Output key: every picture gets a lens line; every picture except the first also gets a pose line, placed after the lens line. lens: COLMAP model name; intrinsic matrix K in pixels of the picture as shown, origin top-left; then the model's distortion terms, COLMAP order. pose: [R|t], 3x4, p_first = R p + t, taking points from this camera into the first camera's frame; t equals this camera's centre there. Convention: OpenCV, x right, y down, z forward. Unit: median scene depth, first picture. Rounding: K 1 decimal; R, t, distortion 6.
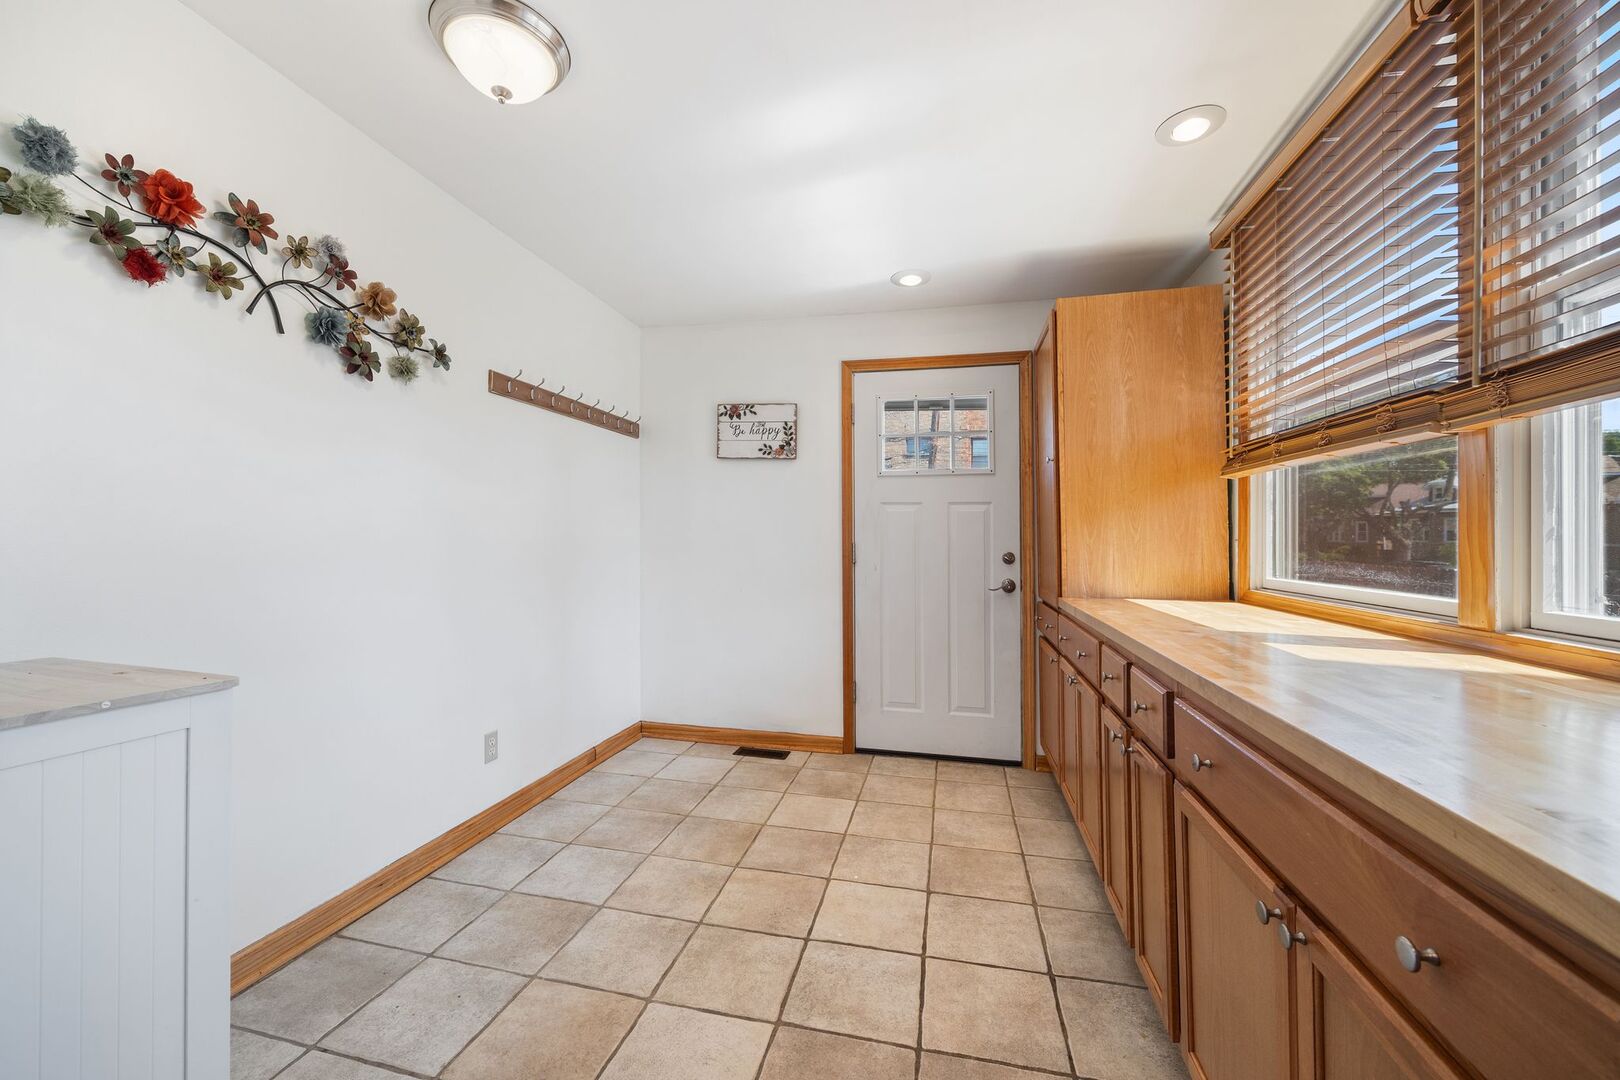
lens RADIAL K [[634.4, 0, 809.5], [0, 634.4, 534.7], [0, 0, 1]] dist [-0.002335, -0.000294]
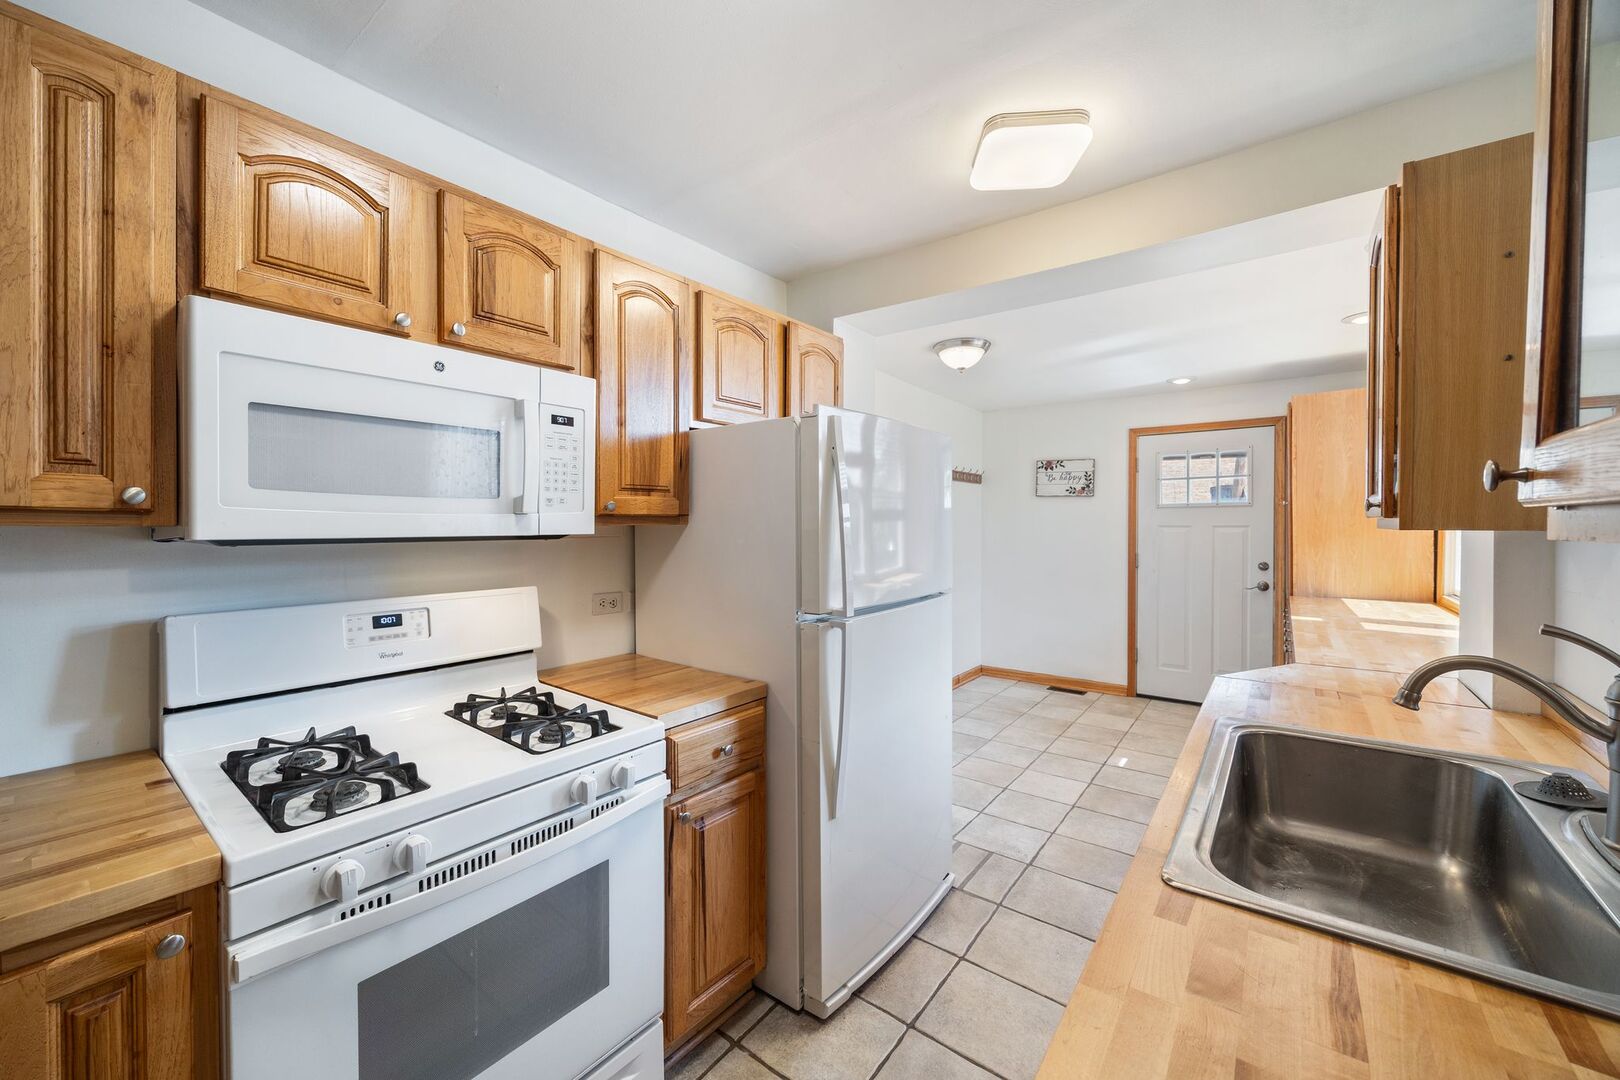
lens RADIAL K [[634.4, 0, 794.5], [0, 634.4, 553.9], [0, 0, 1]] dist [-0.002335, -0.000294]
pose [[0.905250, 0.008324, -0.424798, -0.025341], [0.016483, 0.998367, 0.054690, -0.083765], [0.424560, -0.056510, 0.903635, -0.694636]]
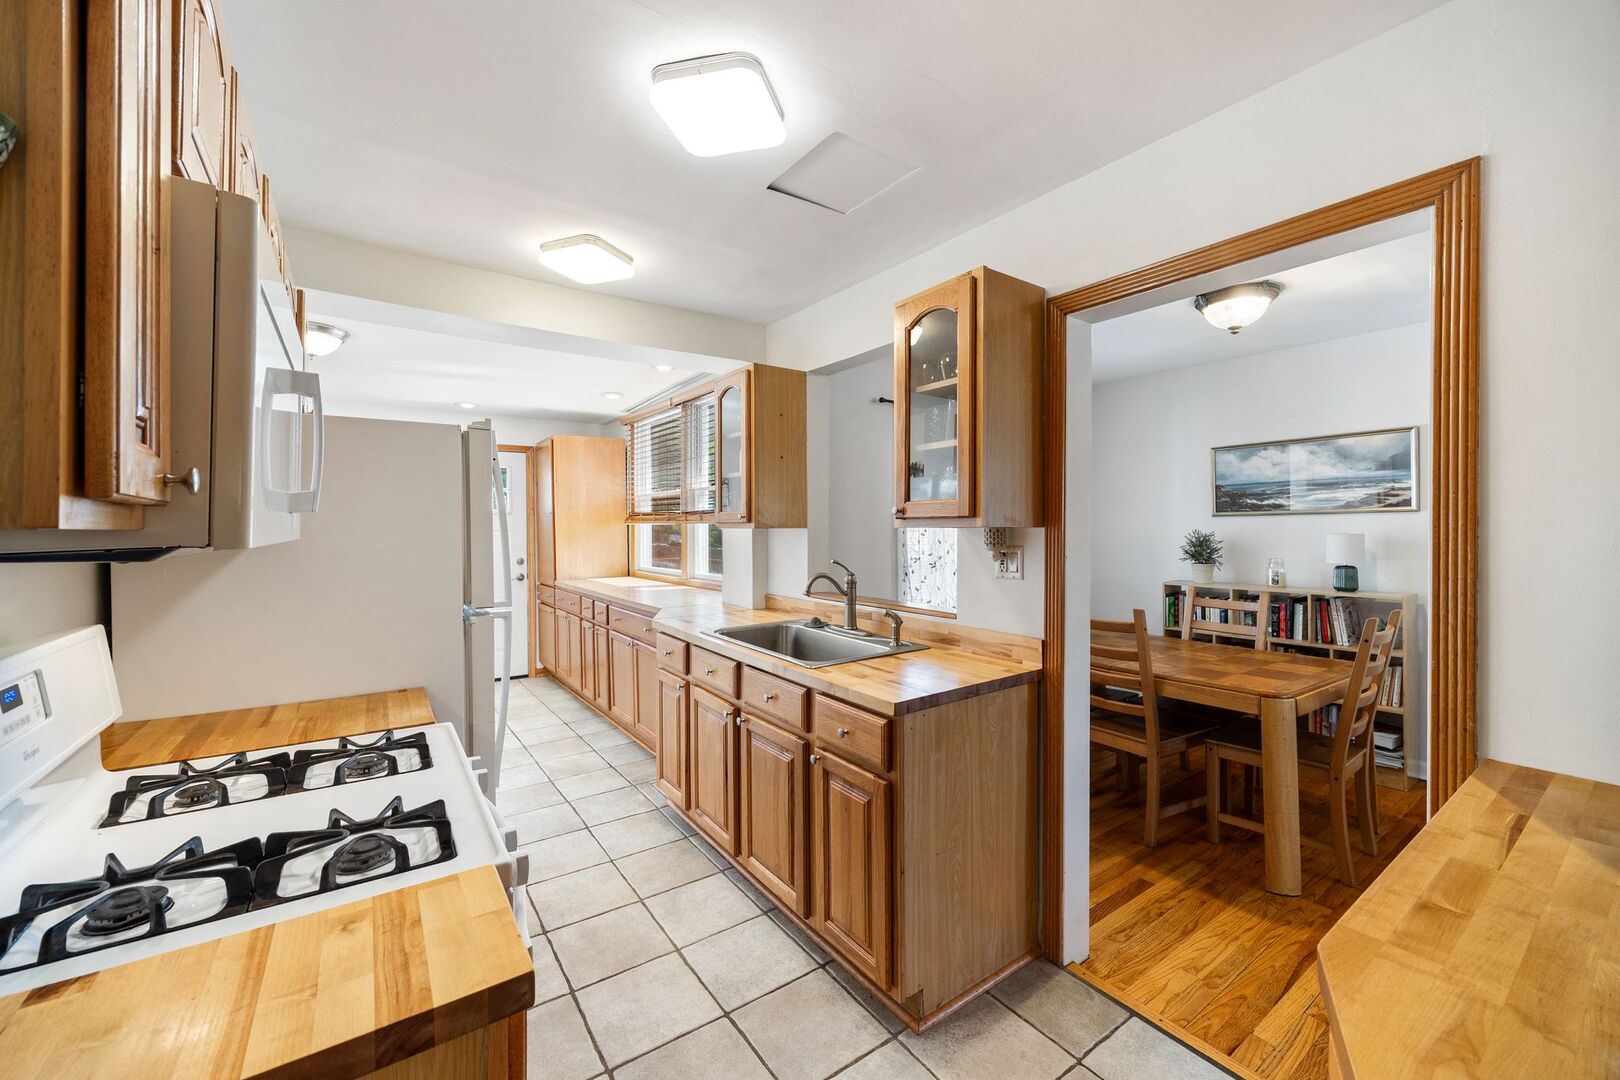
lens RADIAL K [[634.4, 0, 827.6], [0, 634.4, 532.2], [0, 0, 1]] dist [-0.002335, -0.000294]
pose [[0.650826, -0.015169, 0.759075, -0.480037], [-0.001760, 0.999768, 0.021488, -0.085054], [-0.759224, -0.015320, 0.650648, -0.818421]]
